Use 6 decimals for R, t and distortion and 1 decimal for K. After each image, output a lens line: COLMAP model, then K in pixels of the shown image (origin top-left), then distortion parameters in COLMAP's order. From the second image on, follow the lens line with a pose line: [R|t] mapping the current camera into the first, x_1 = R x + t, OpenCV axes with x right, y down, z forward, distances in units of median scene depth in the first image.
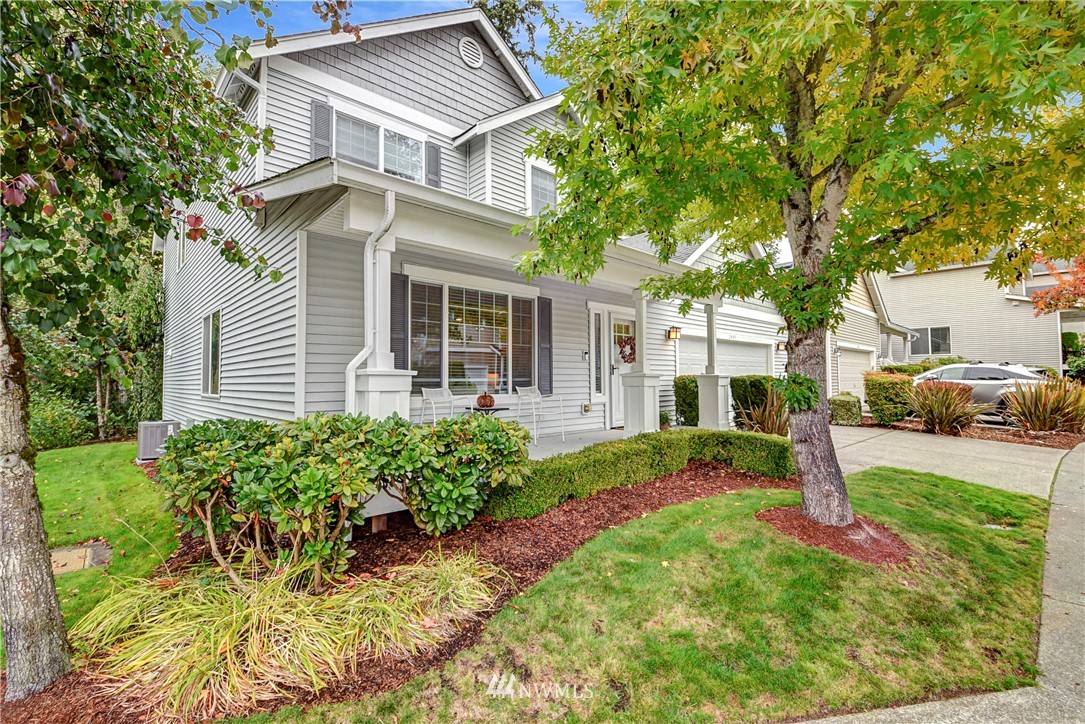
lens RADIAL K [[478.8, 0, 544.3], [0, 478.8, 356.7], [0, 0, 1]] dist [0.029565, -0.021705]
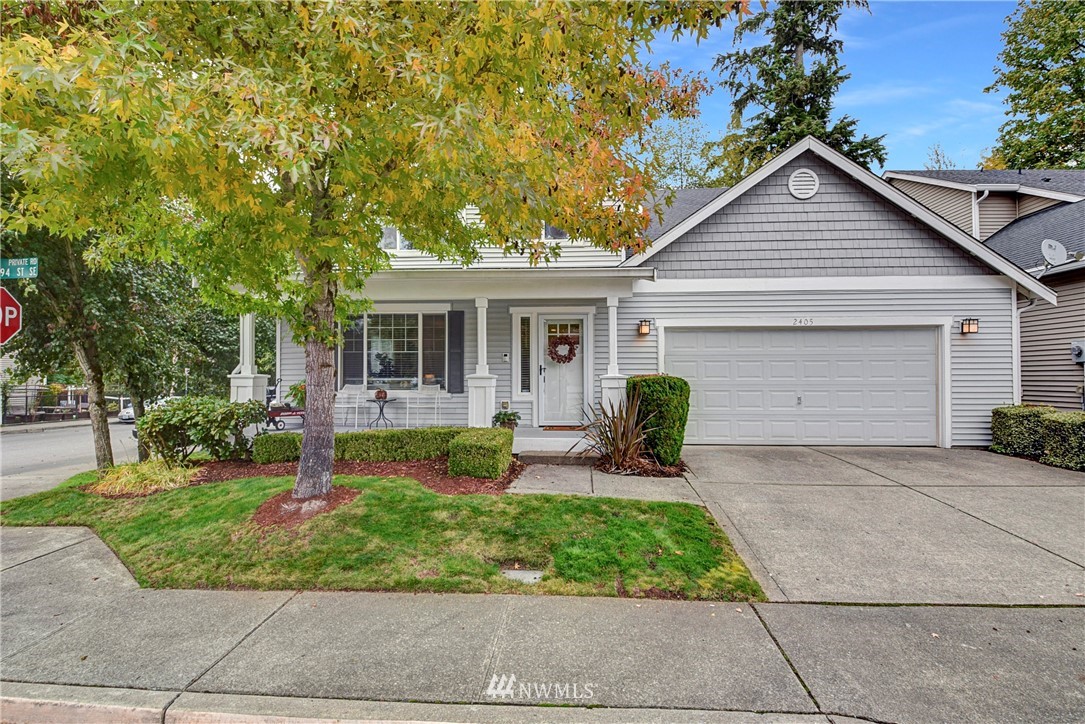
lens RADIAL K [[483.5, 0, 547.3], [0, 483.5, 359.0], [0, 0, 1]] dist [0.015895, -0.023952]
pose [[0.683567, -0.010792, -0.729808, 0.894600], [0.032649, 0.999342, 0.015803, -0.011811], [0.729157, -0.034630, 0.683469, 0.291859]]
